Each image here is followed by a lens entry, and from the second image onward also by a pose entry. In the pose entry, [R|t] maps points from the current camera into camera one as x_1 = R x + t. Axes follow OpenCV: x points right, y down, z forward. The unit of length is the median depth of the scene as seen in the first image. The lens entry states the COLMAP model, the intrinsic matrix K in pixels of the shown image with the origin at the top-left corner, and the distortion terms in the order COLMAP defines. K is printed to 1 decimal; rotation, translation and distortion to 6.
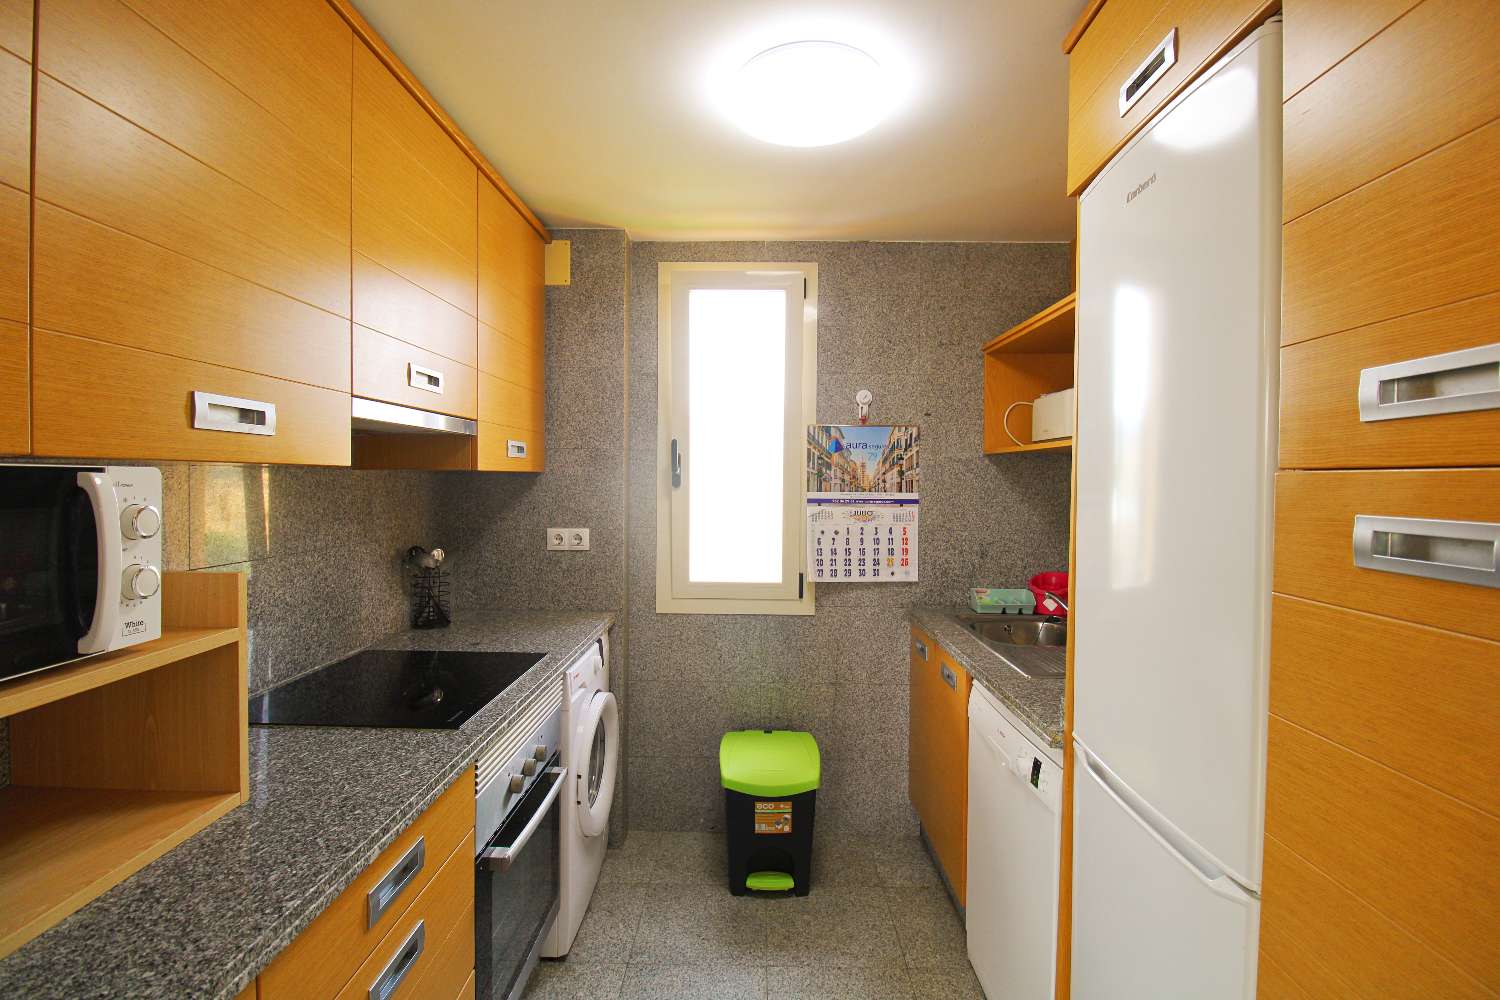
lens RADIAL K [[696.2, 0, 747.1], [0, 696.2, 492.0], [0, 0, 1]] dist [-0.000239, -0.012818]
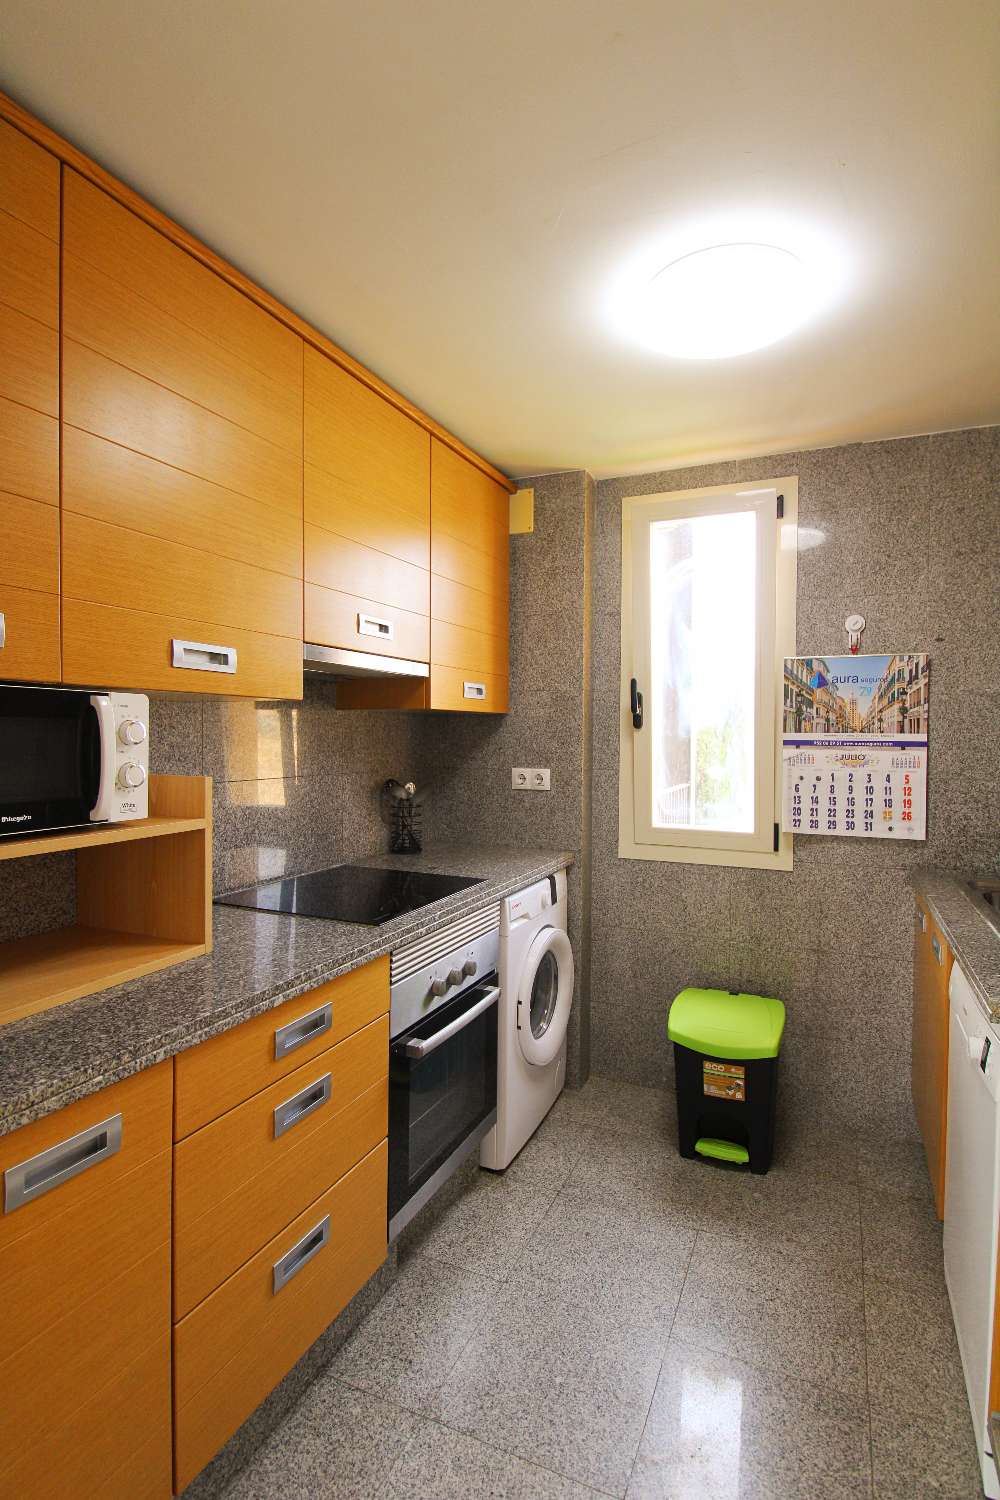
lens RADIAL K [[745.1, 0, 492.2], [0, 745.1, 748.6], [0, 0, 1]] dist [0.003094, -0.014613]
pose [[0.915744, 0.005792, -0.401720, 0.134185], [-0.006530, 0.999979, -0.000468, 0.024049], [0.401709, 0.003052, 0.915762, -0.031250]]
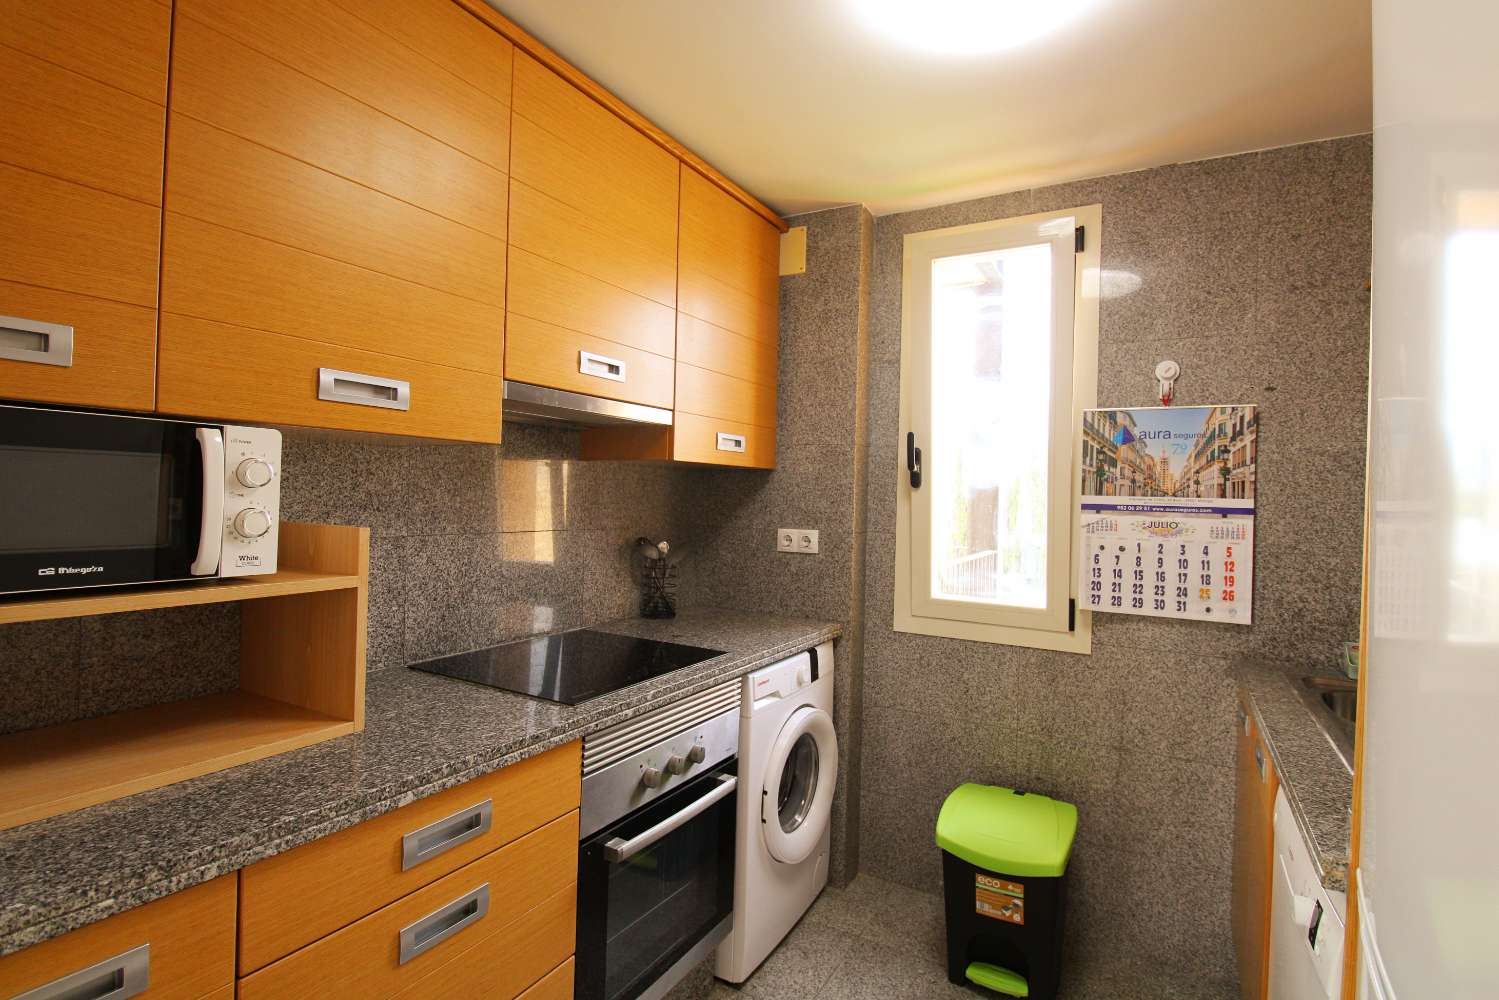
lens RADIAL K [[729.9, 0, 747.4], [0, 729.9, 492.3], [0, 0, 1]] dist [0.002699, -0.015077]
pose [[0.874023, 0.013209, -0.485706, 0.163495], [-0.028166, 0.999327, -0.023507, 0.027636], [0.485068, 0.034226, 0.873806, 0.103612]]
